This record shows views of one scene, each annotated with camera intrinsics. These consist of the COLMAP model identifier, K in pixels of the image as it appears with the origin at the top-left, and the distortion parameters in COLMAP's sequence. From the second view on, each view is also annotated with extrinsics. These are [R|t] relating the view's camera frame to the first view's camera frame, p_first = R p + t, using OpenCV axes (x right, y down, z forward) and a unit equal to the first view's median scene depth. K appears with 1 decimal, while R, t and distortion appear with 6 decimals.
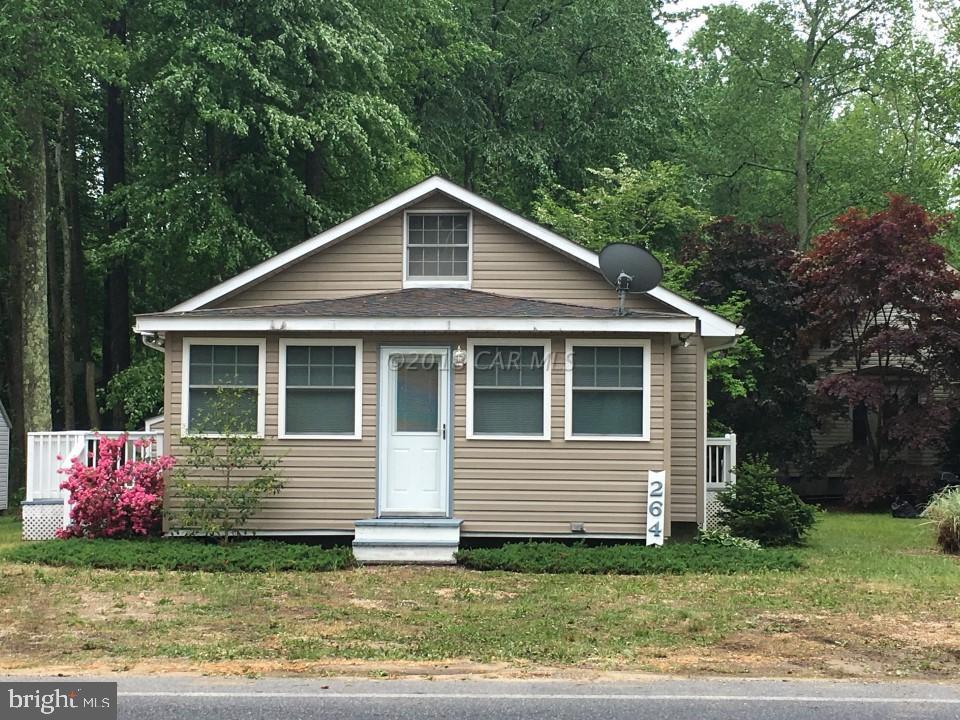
lens RADIAL K [[1788.4, 0, 480.0], [0, 1788.4, 360.0], [0, 0, 1]] dist [0.073747, 0.098164]
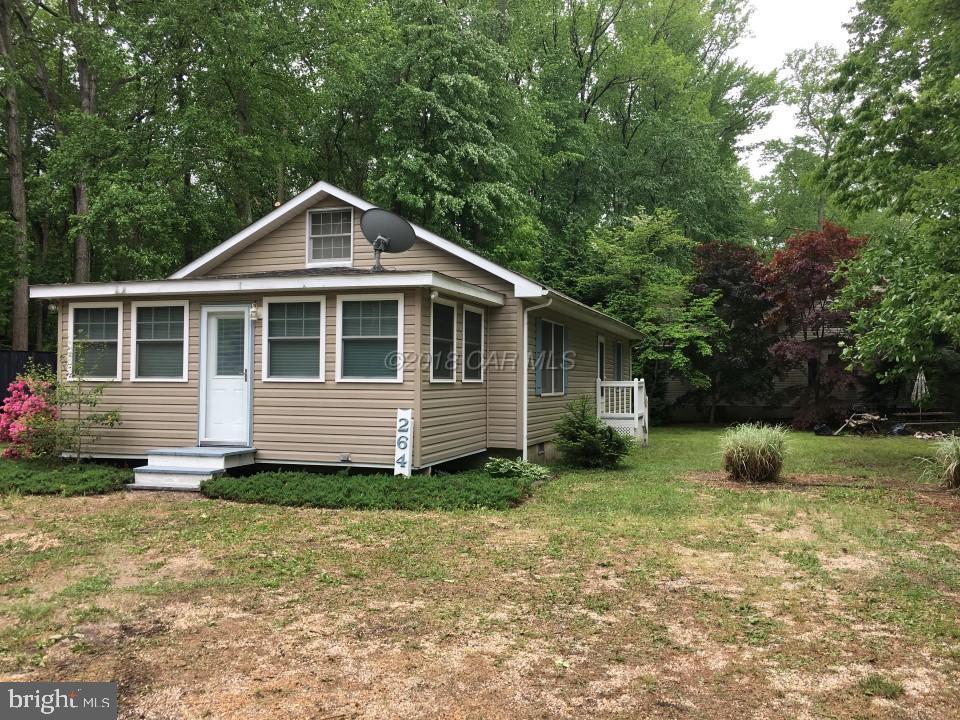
lens RADIAL K [[821.4, 0, 480.0], [0, 821.4, 360.0], [0, 0, 1]] dist [0.077302, -0.118266]
pose [[0.964787, -0.008651, -0.262891, 0.276836], [0.012527, 0.999836, 0.013070, 0.024436], [0.262735, -0.015903, 0.964737, 0.504525]]
